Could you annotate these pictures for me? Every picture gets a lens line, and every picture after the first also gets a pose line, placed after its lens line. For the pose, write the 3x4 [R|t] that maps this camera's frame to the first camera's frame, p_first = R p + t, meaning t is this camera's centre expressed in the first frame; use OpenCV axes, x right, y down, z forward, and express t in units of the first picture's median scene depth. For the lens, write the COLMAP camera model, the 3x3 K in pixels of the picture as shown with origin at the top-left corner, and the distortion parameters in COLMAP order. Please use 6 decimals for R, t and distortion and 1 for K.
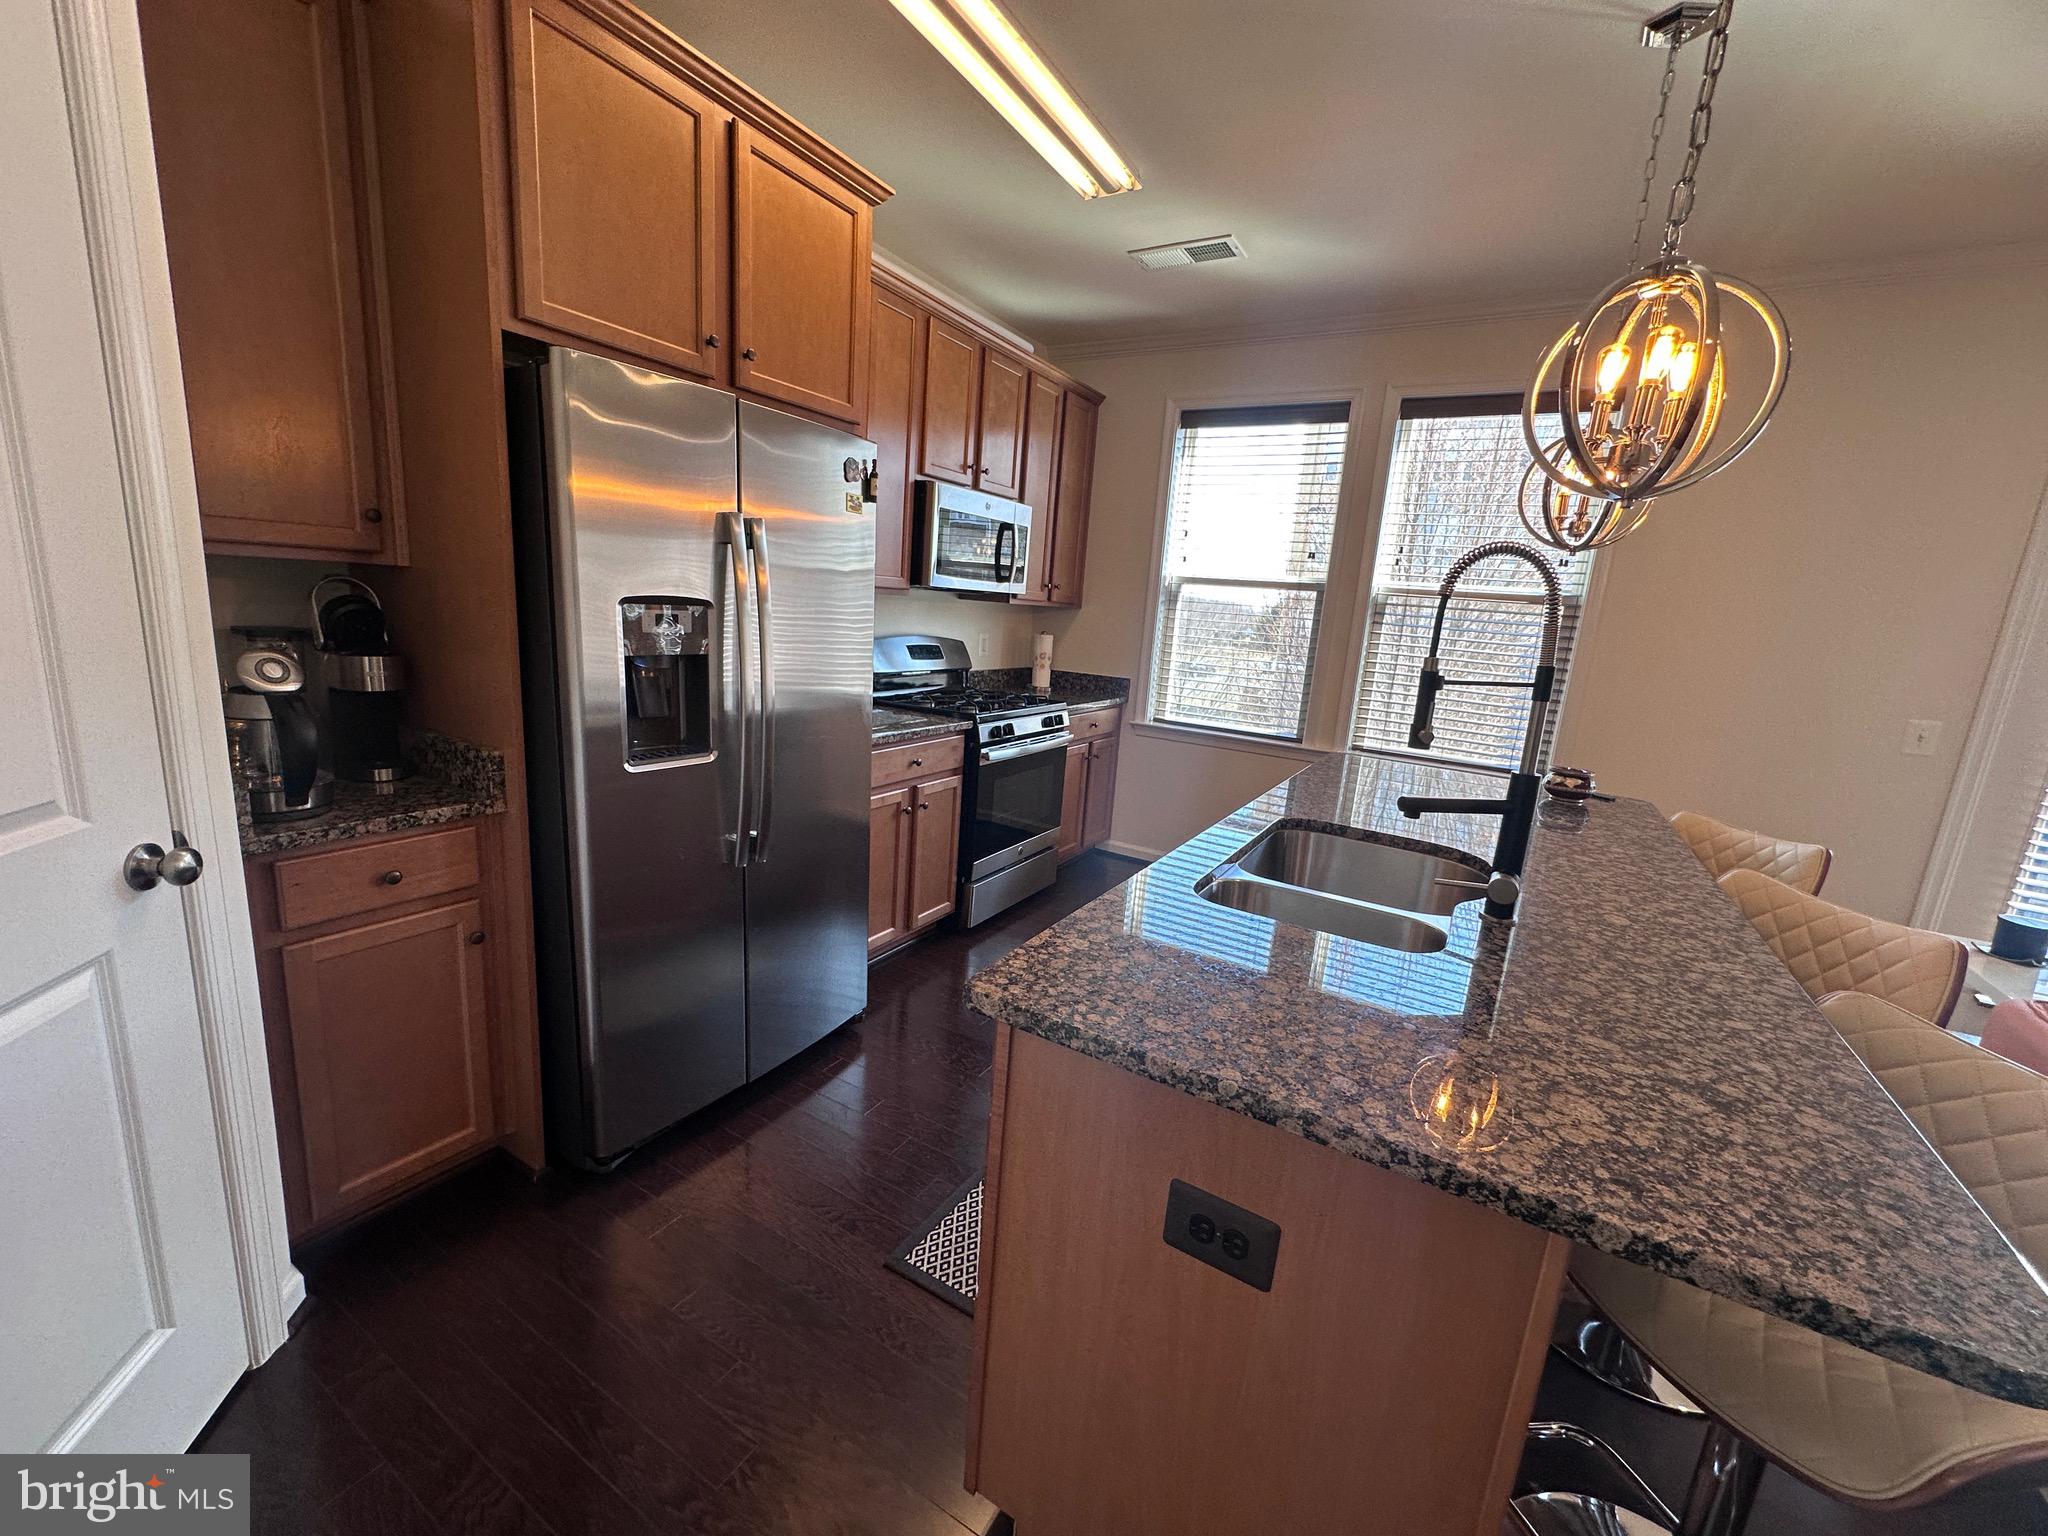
lens RADIAL K [[815.9, 0, 1022.2], [0, 815.9, 769.6], [0, 0, 1]] dist [-0.001959, 0.000322]
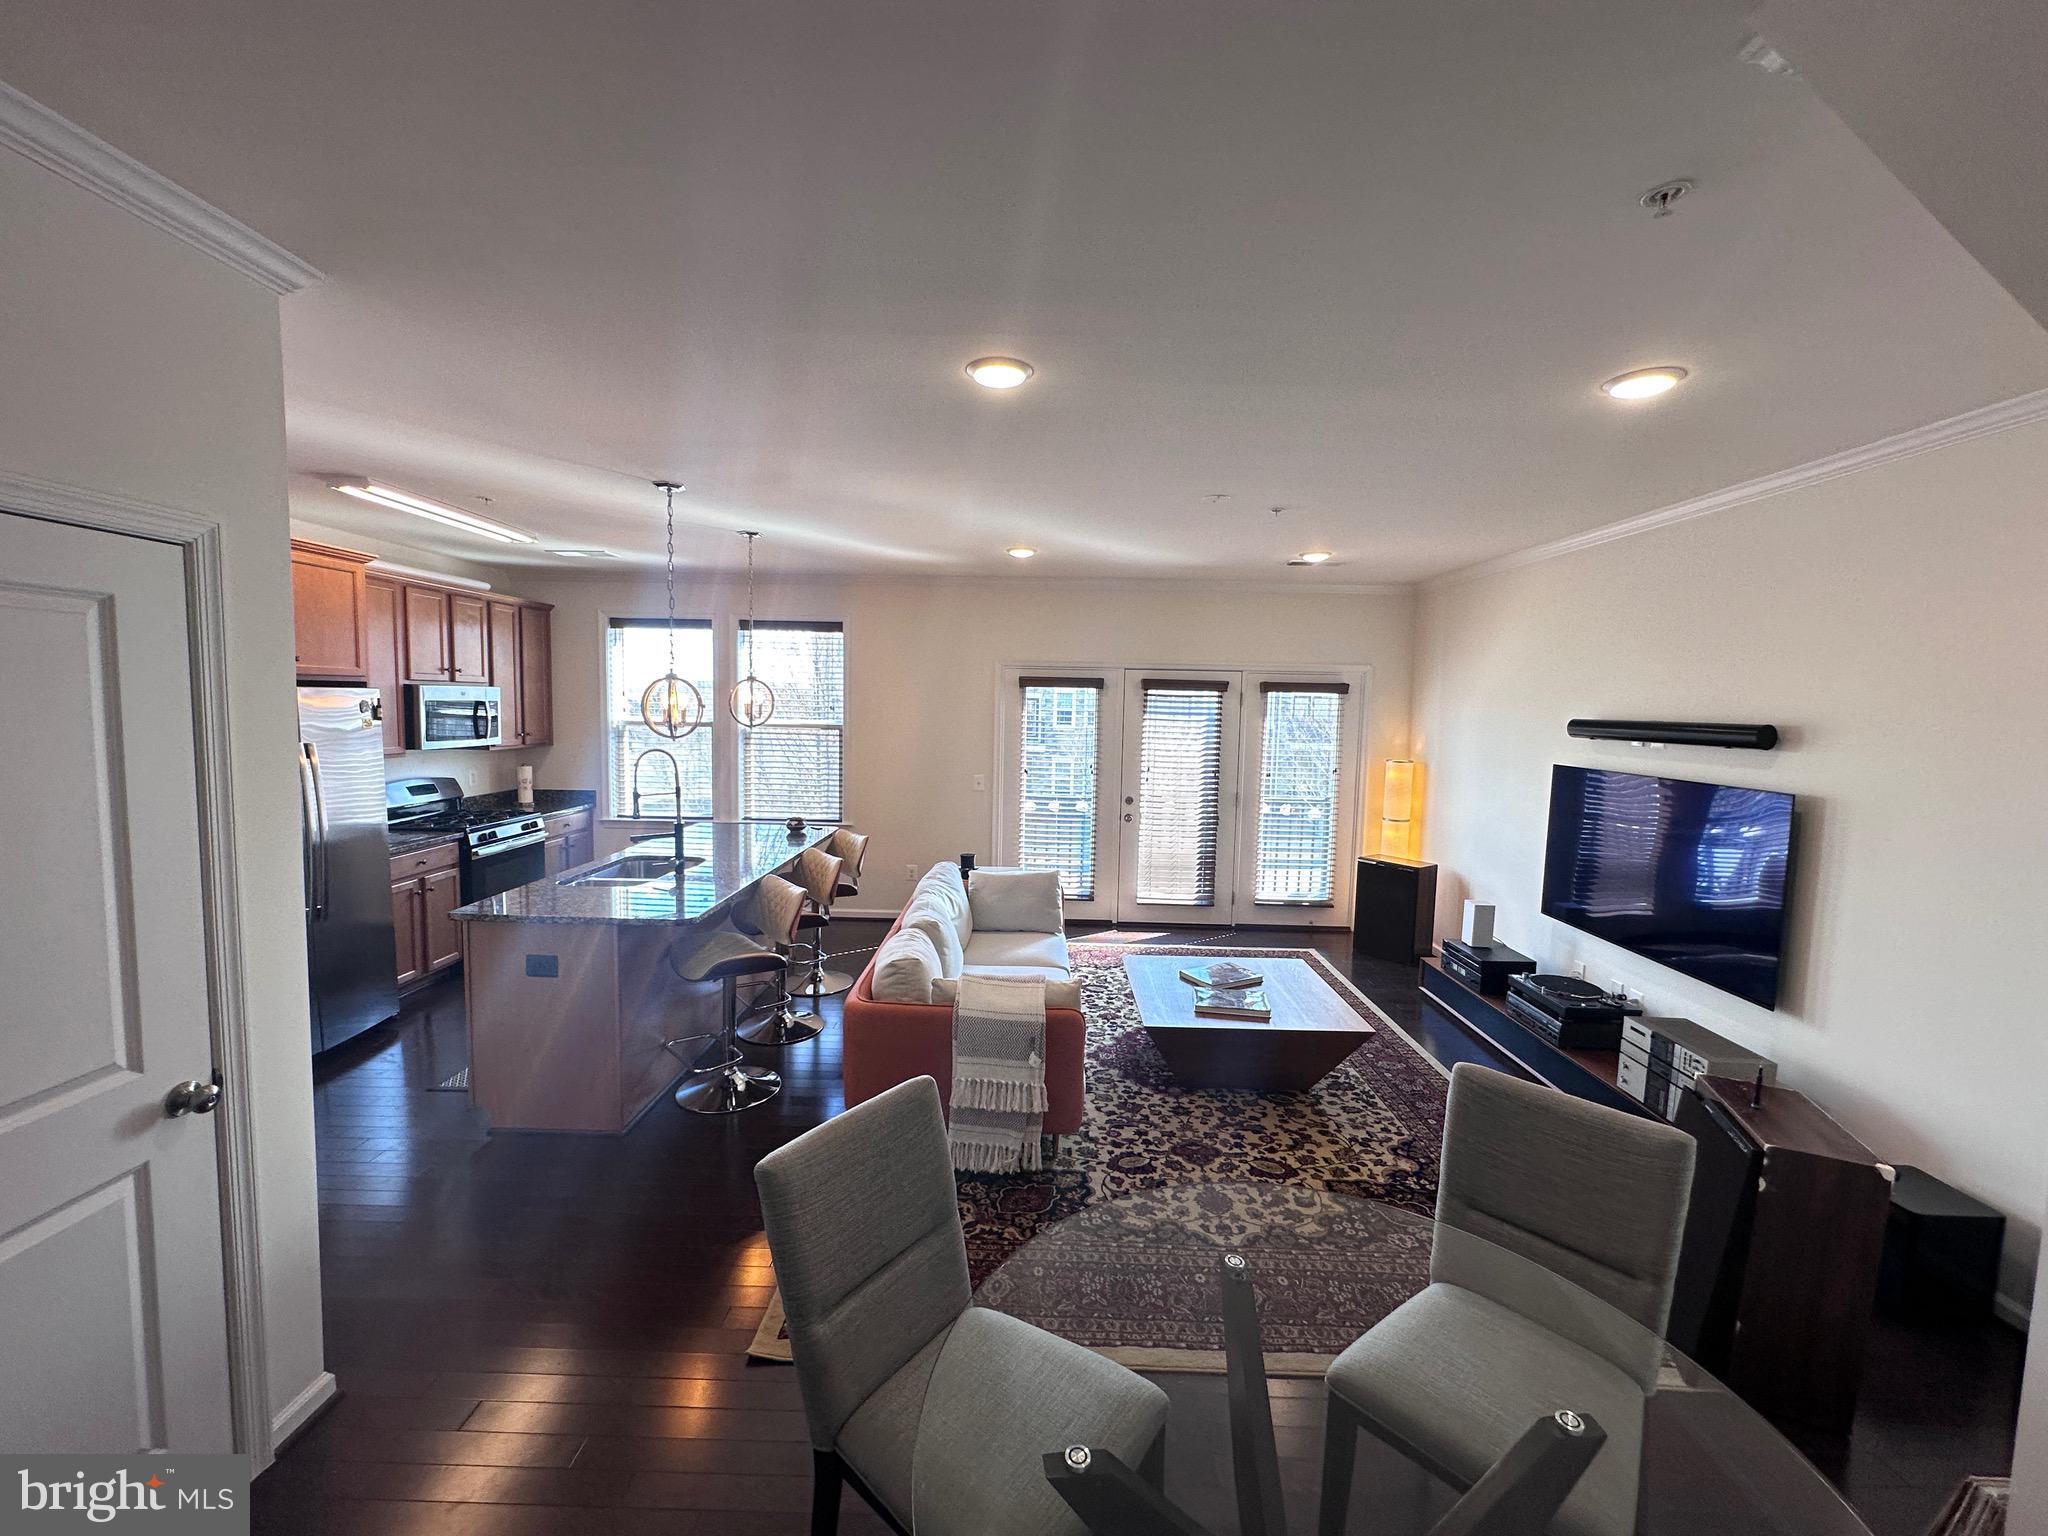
lens RADIAL K [[815.9, 0, 1025.1], [0, 815.9, 767.5], [0, 0, 1]] dist [-0.001959, 0.000322]
pose [[0.865163, -0.094971, 0.492415, 0.102491], [0.144466, 0.987478, -0.063371, 0.065853], [-0.480231, 0.125963, 0.868050, -0.813878]]
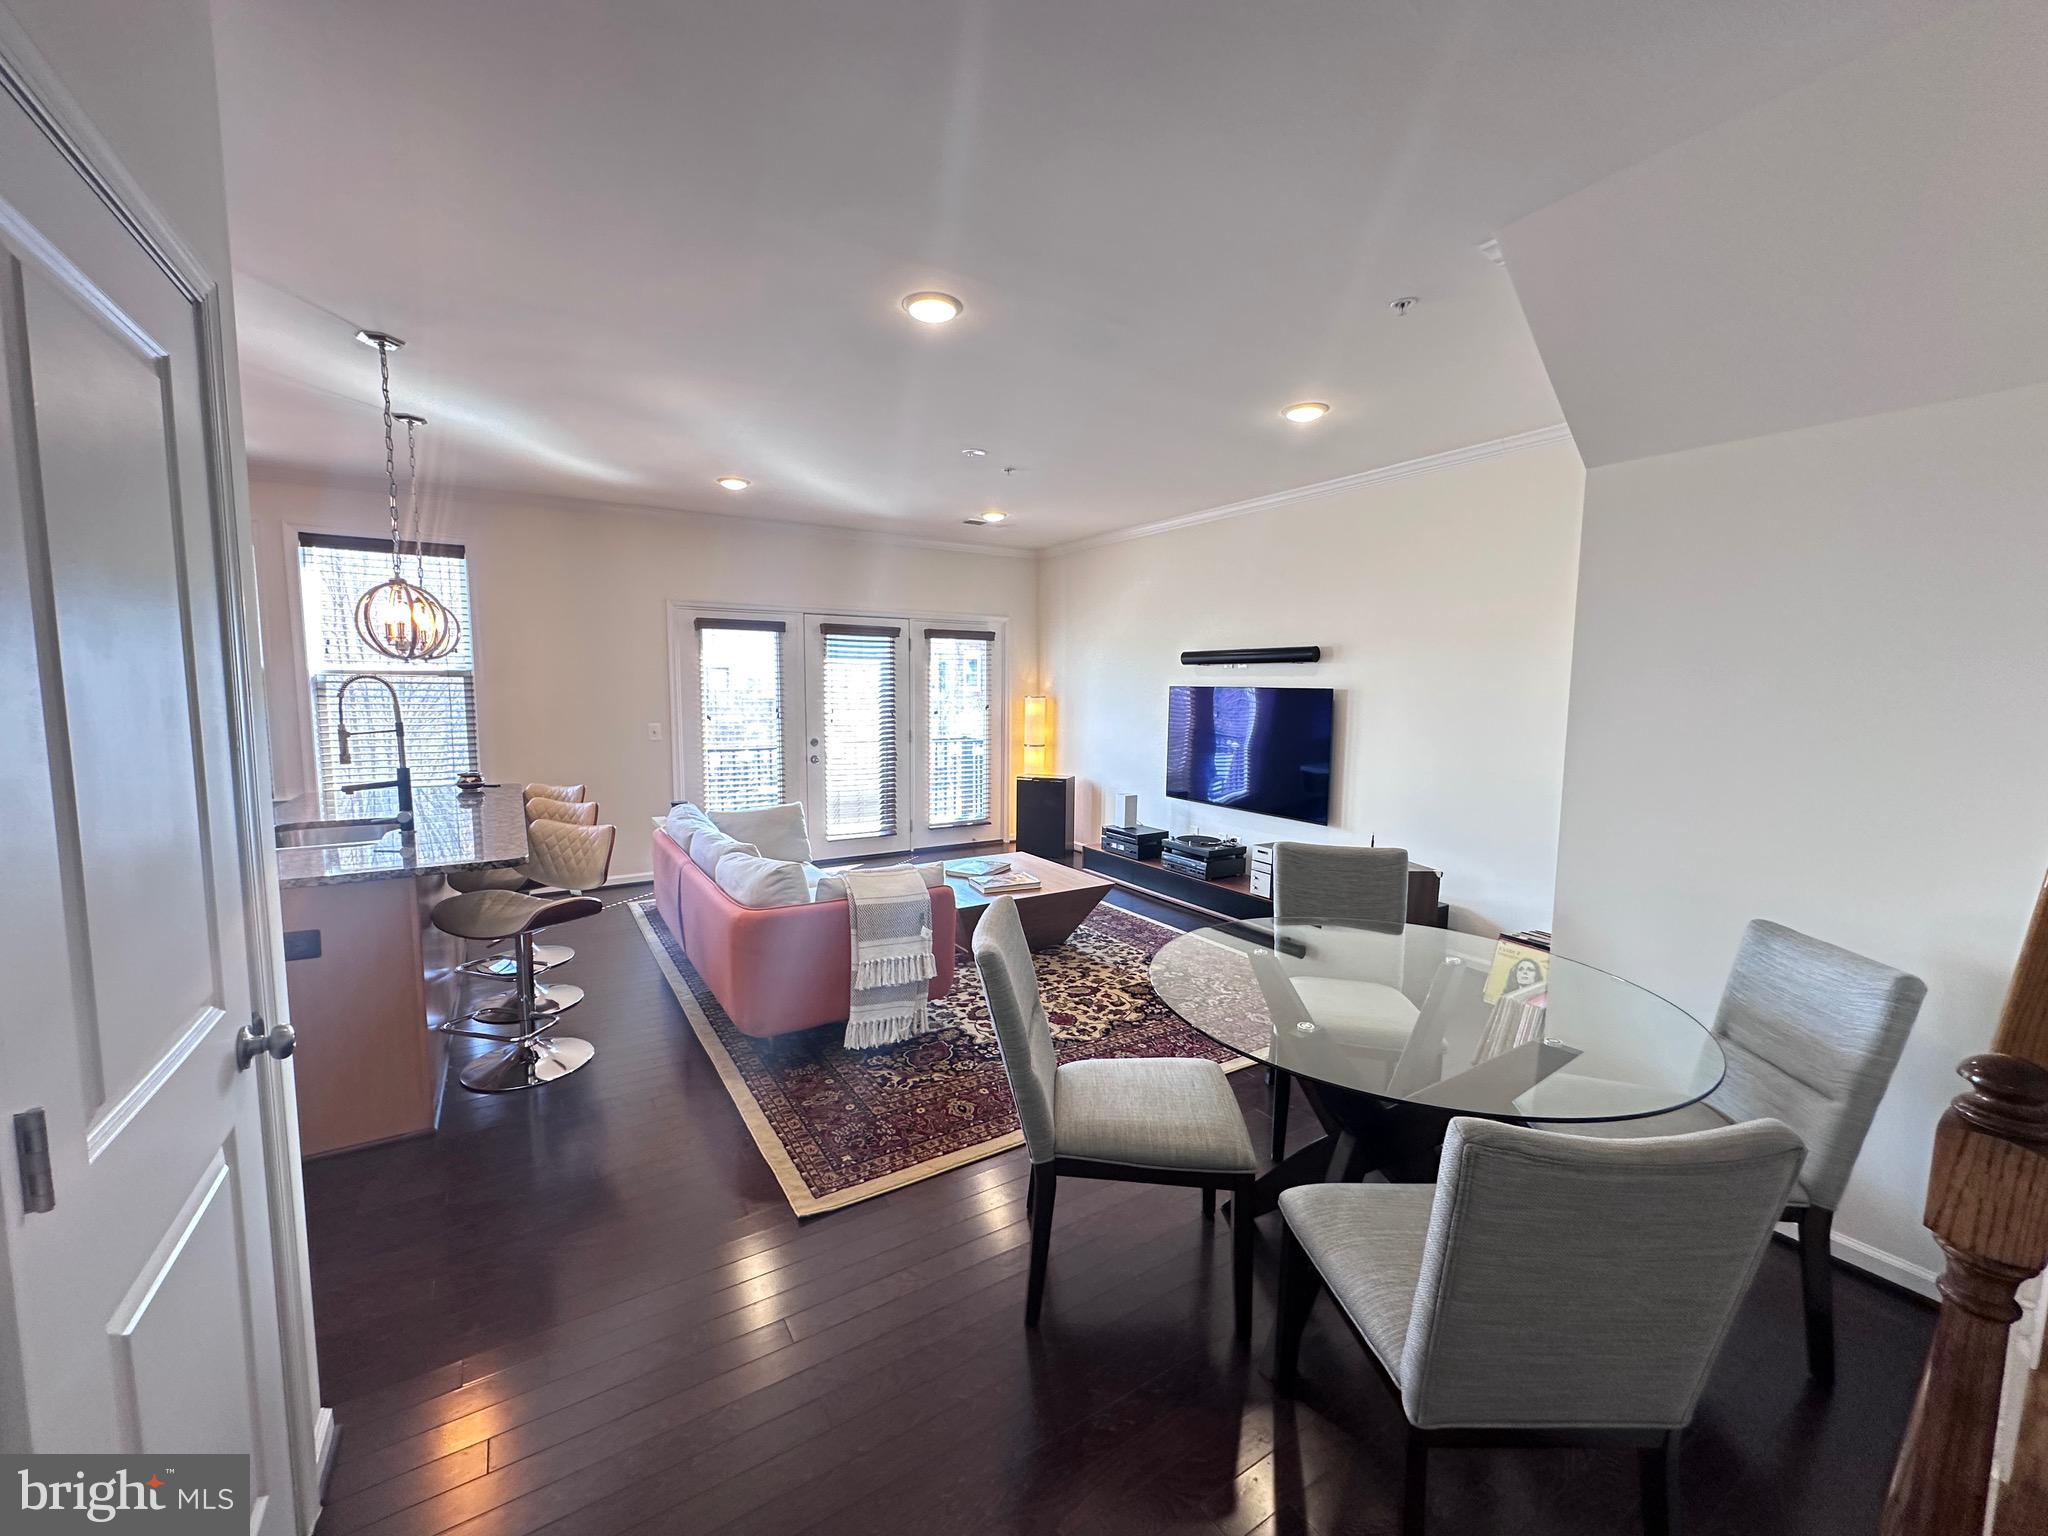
lens RADIAL K [[815.9, 0, 1024.0], [0, 815.9, 768.3], [0, 0, 1]] dist [-0.001959, 0.000322]
pose [[0.451606, -0.161305, 0.877515, -0.241948], [0.208367, 0.975392, 0.072062, 0.079897], [-0.867546, 0.150301, 0.474104, -0.634674]]
